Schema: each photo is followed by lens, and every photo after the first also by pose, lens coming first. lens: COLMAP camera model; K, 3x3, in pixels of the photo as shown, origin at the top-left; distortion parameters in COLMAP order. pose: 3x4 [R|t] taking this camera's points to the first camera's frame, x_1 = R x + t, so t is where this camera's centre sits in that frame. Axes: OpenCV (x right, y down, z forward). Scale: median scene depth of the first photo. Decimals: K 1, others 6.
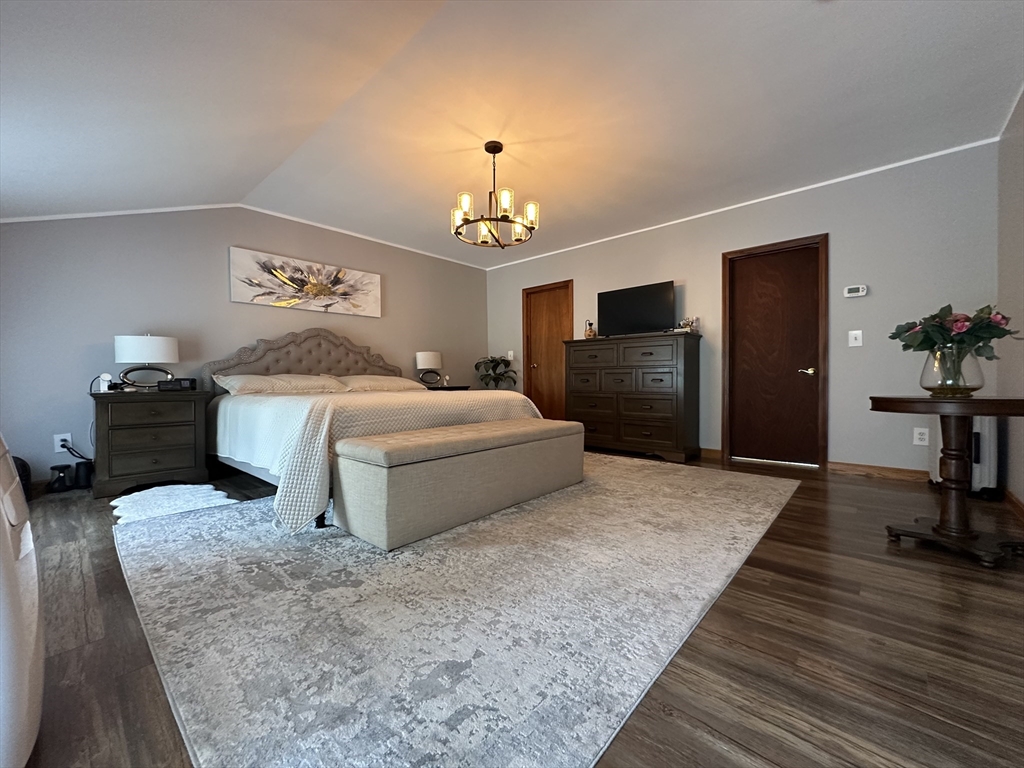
lens RADIAL K [[411.2, 0, 511.8], [0, 411.2, 382.3], [0, 0, 1]] dist [-0.008425, 0.001520]
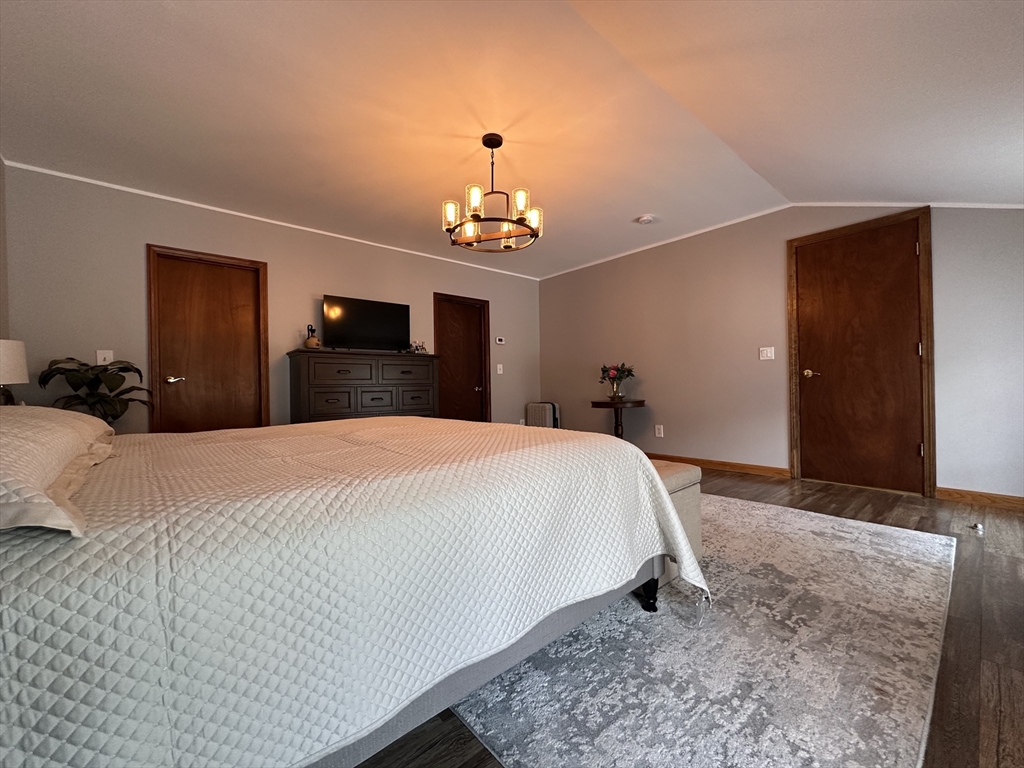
lens RADIAL K [[411.2, 0, 511.8], [0, 411.2, 384.4], [0, 0, 1]] dist [-0.008425, 0.001520]
pose [[0.128016, 0.005834, 0.991755, -1.546650], [0.025574, 0.999631, -0.009182, -0.056915], [-0.991442, 0.026538, 0.127820, 1.442443]]
